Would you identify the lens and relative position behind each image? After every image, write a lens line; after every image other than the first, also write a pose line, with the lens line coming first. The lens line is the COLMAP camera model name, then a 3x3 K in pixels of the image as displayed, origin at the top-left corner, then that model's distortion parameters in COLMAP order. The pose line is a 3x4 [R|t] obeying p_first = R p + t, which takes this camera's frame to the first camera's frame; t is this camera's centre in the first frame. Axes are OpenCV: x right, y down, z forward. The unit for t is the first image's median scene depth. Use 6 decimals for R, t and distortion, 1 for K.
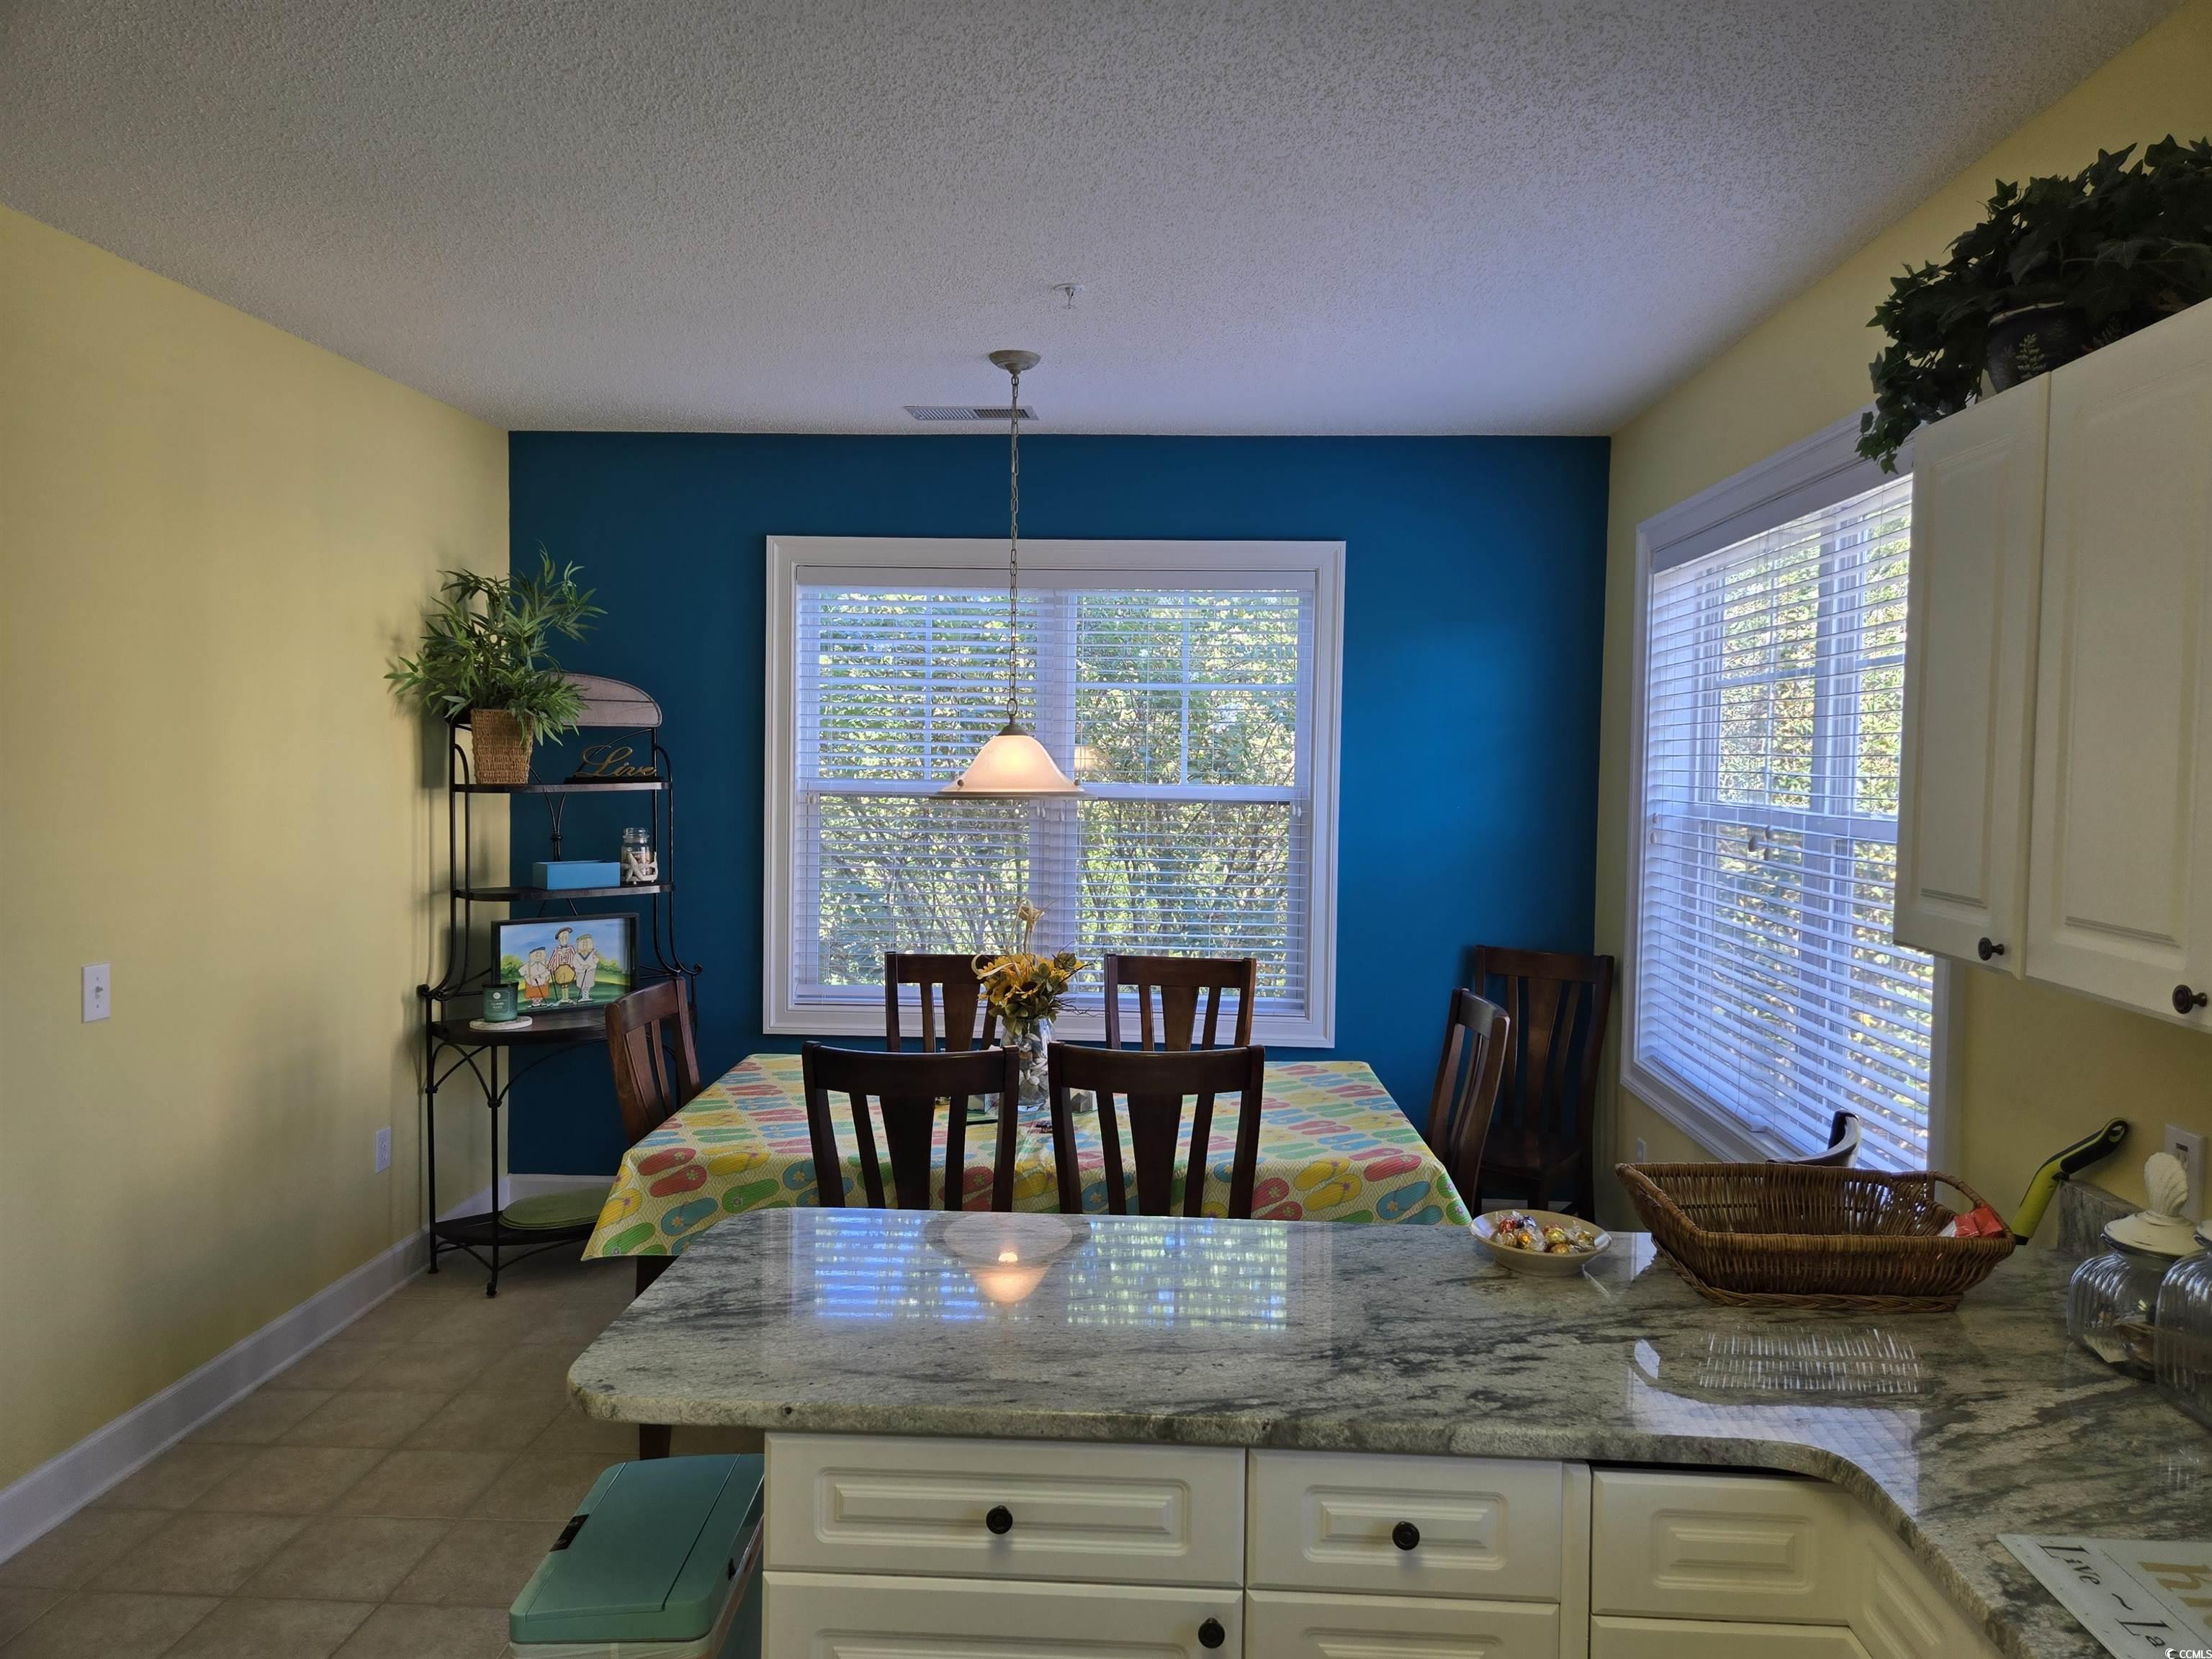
lens RADIAL K [[1465.1, 0, 1106.0], [0, 1465.1, 829.5], [0, 0, 1]] dist [0.056570, -0.048149]
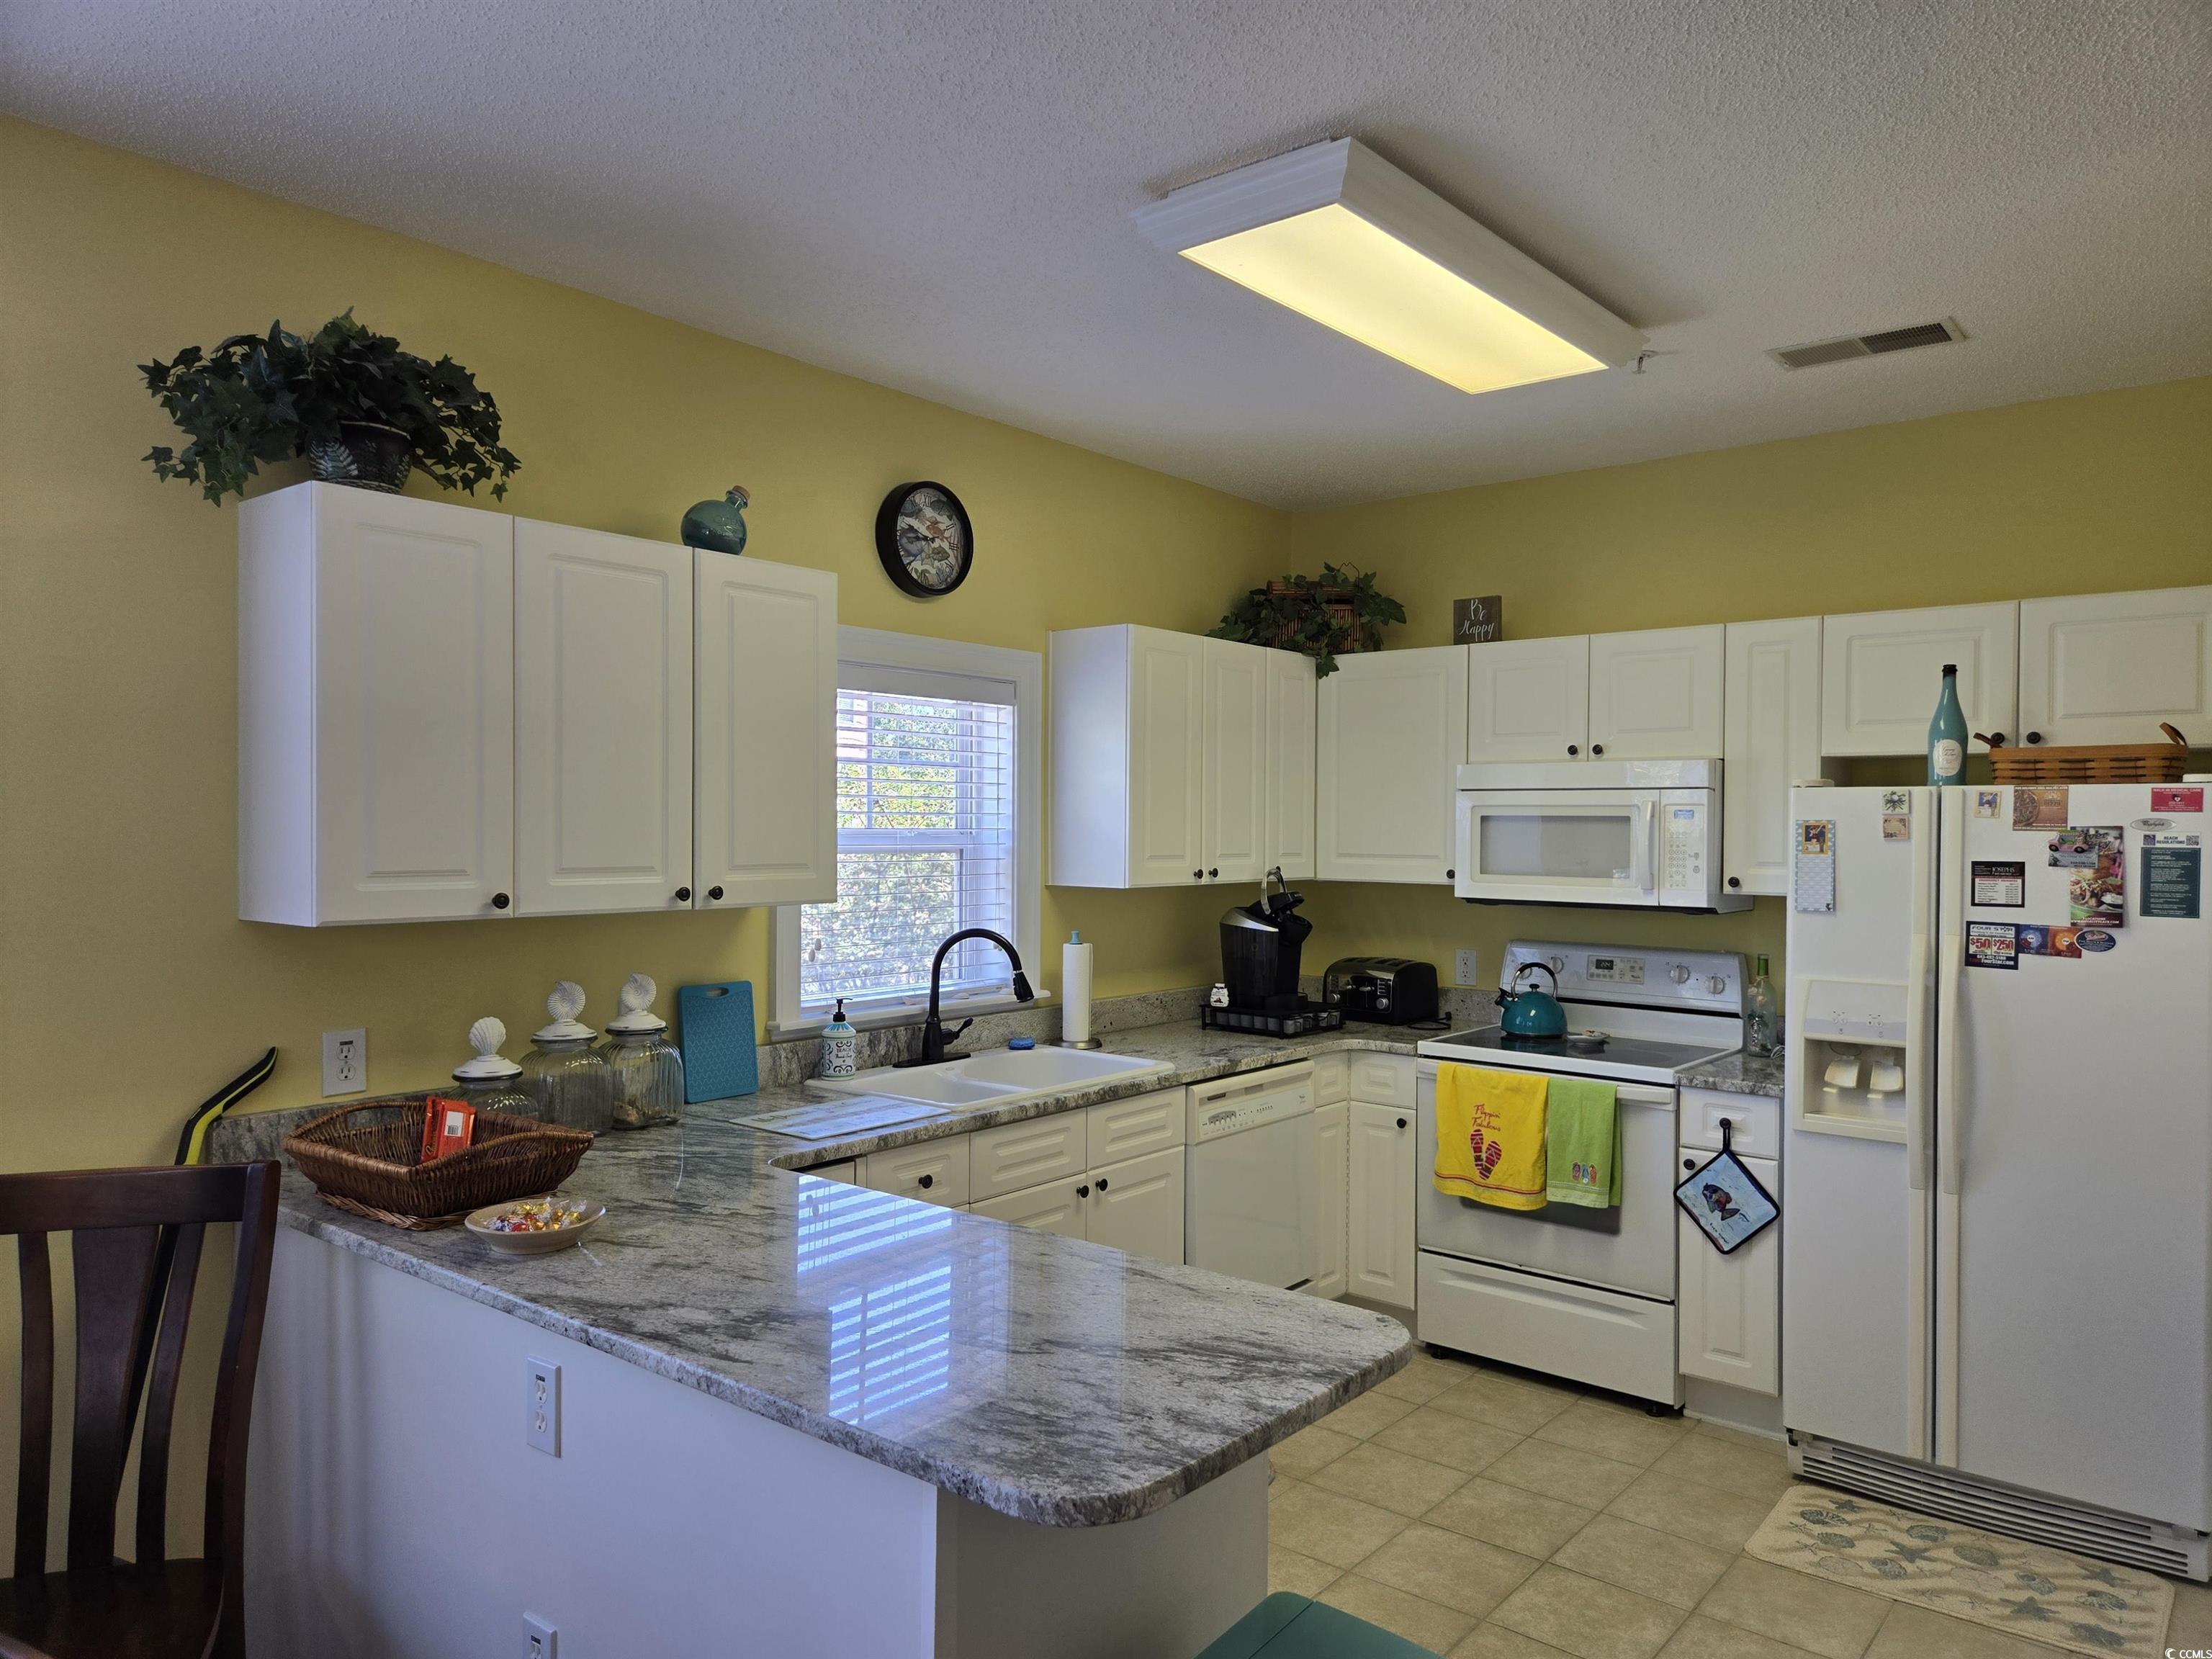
lens RADIAL K [[1468.2, 0, 1110.4], [0, 1468.2, 847.8], [0, 0, 1]] dist [0.065099, -0.057233]
pose [[-0.802800, -0.027623, 0.595609, -0.731450], [0.011574, 0.998016, 0.061886, -0.055089], [-0.596137, 0.056575, -0.800887, 1.759579]]
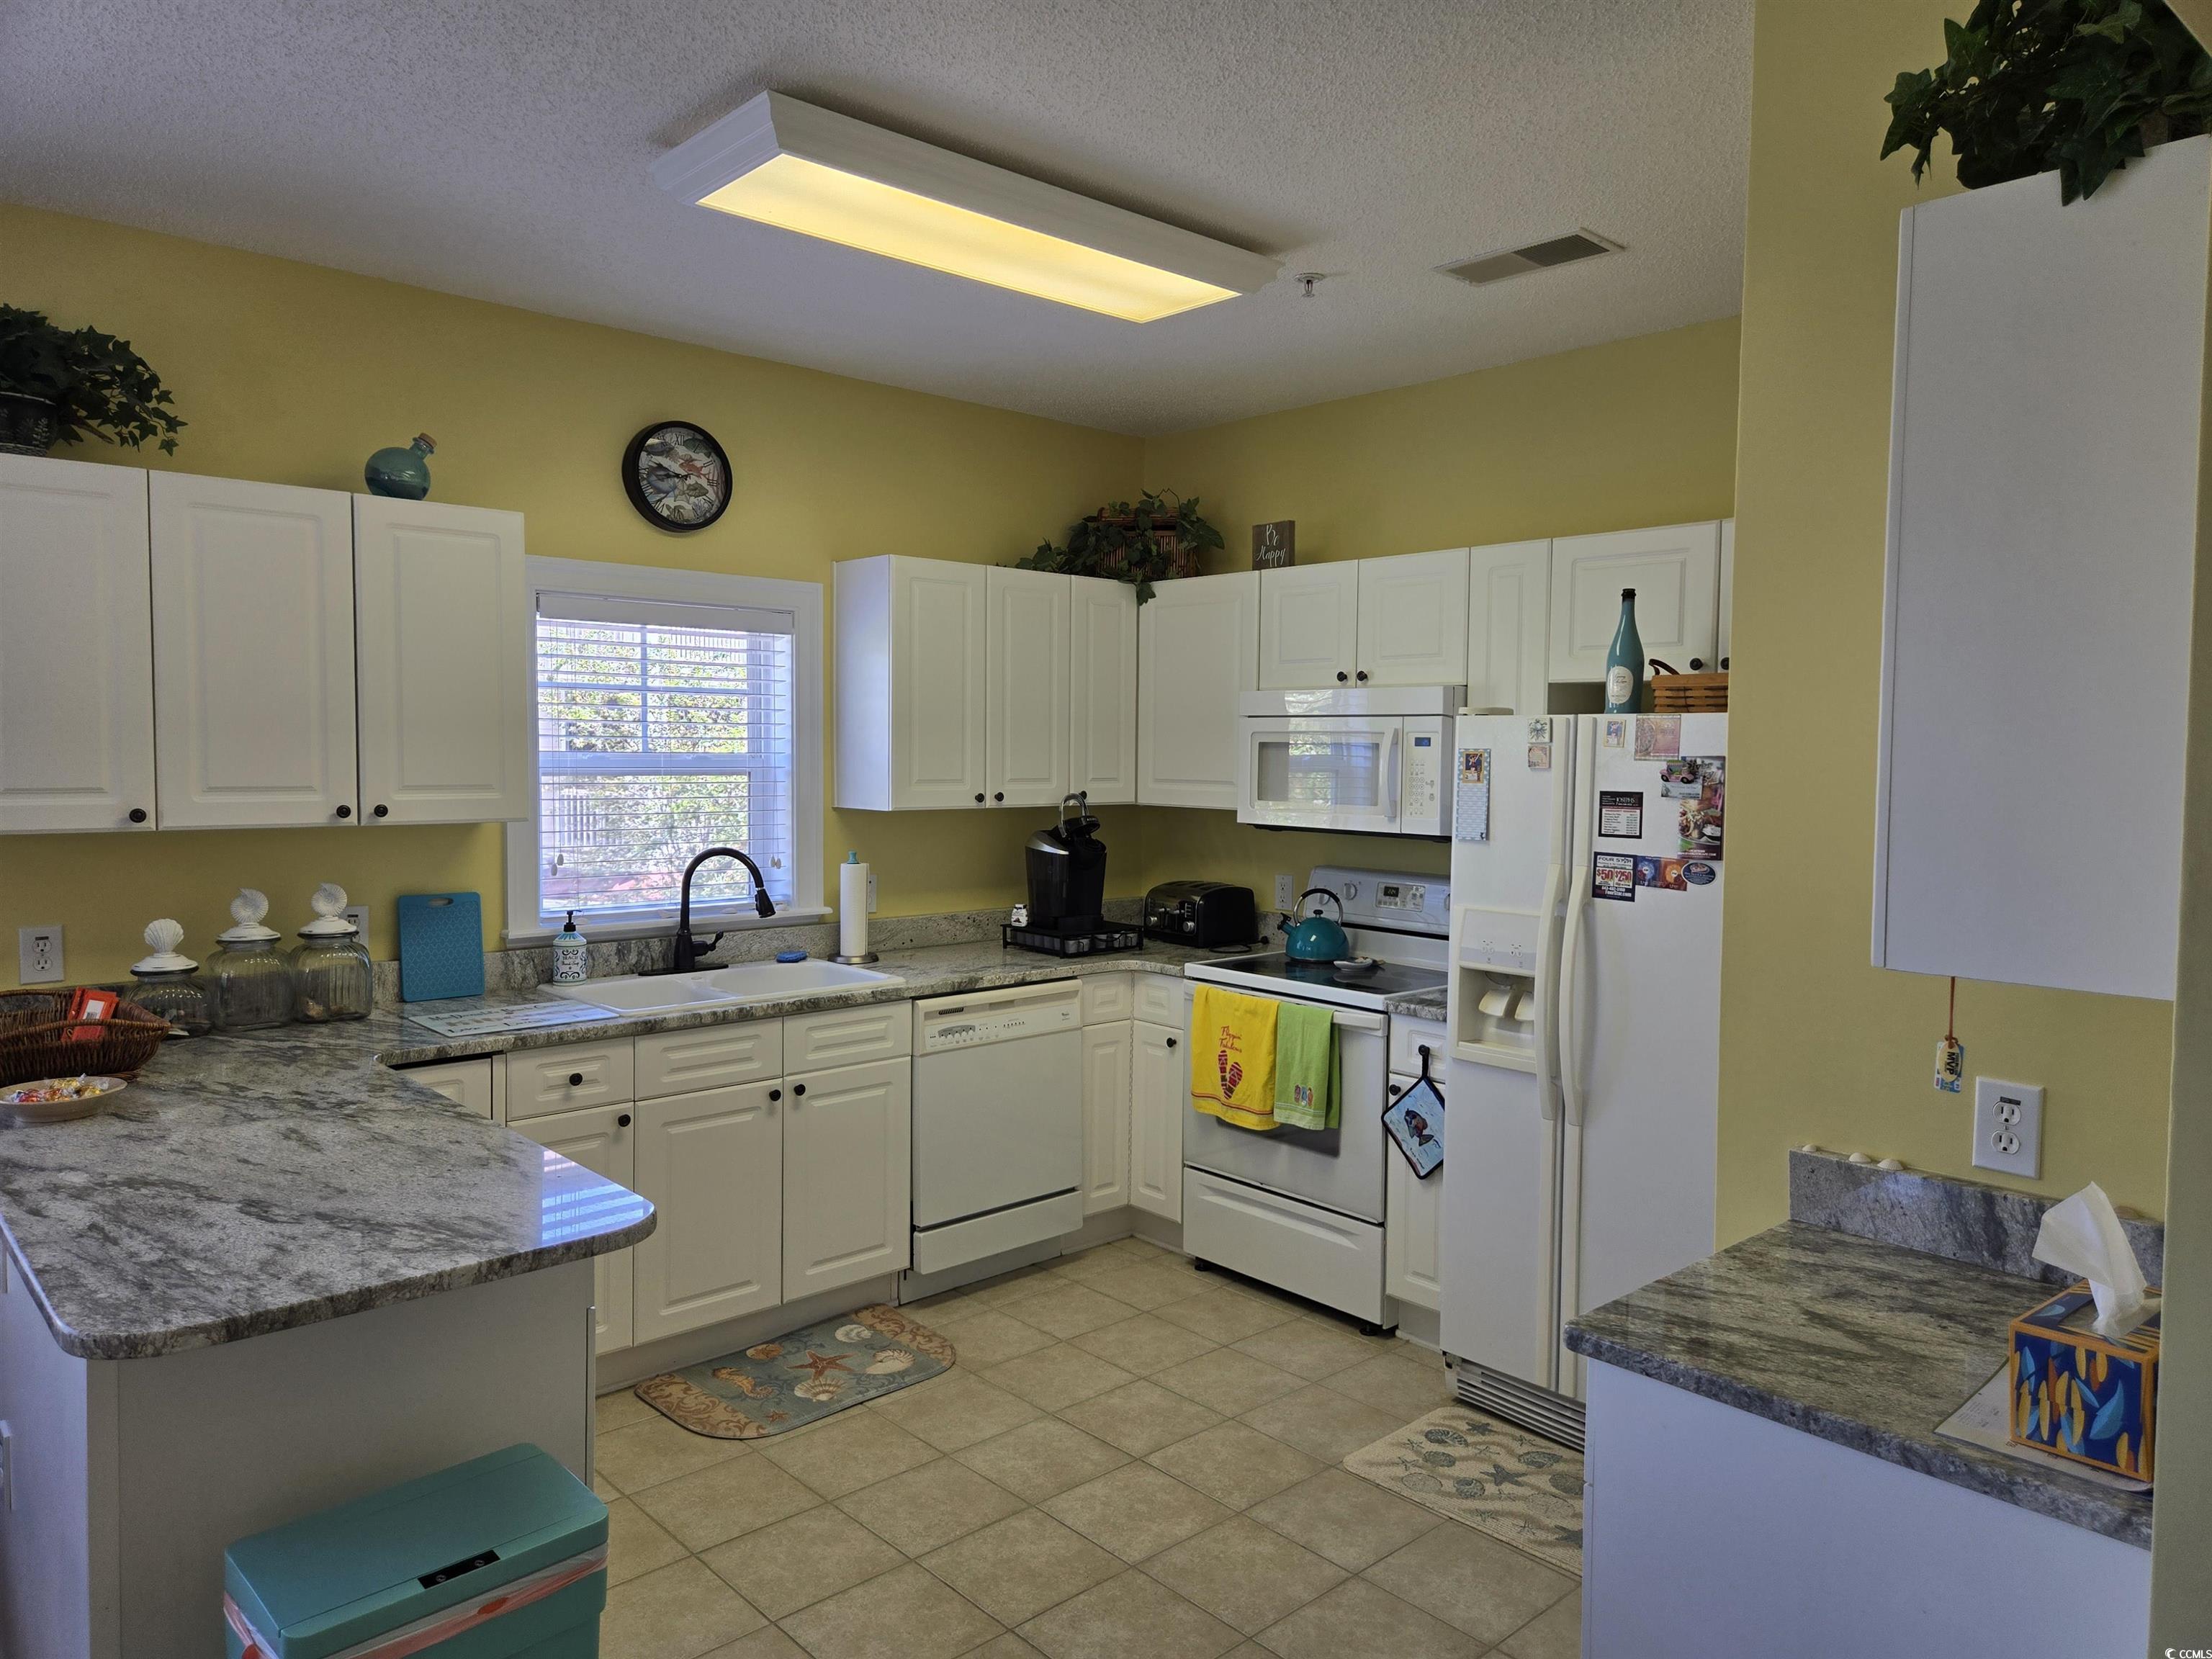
lens RADIAL K [[1465.1, 0, 1106.0], [0, 1465.1, 829.5], [0, 0, 1]] dist [0.056570, -0.048149]
pose [[-0.709986, -0.061026, 0.701566, -1.280837], [0.014170, 0.994798, 0.100874, -0.055056], [-0.704073, 0.081560, -0.705428, 1.370958]]
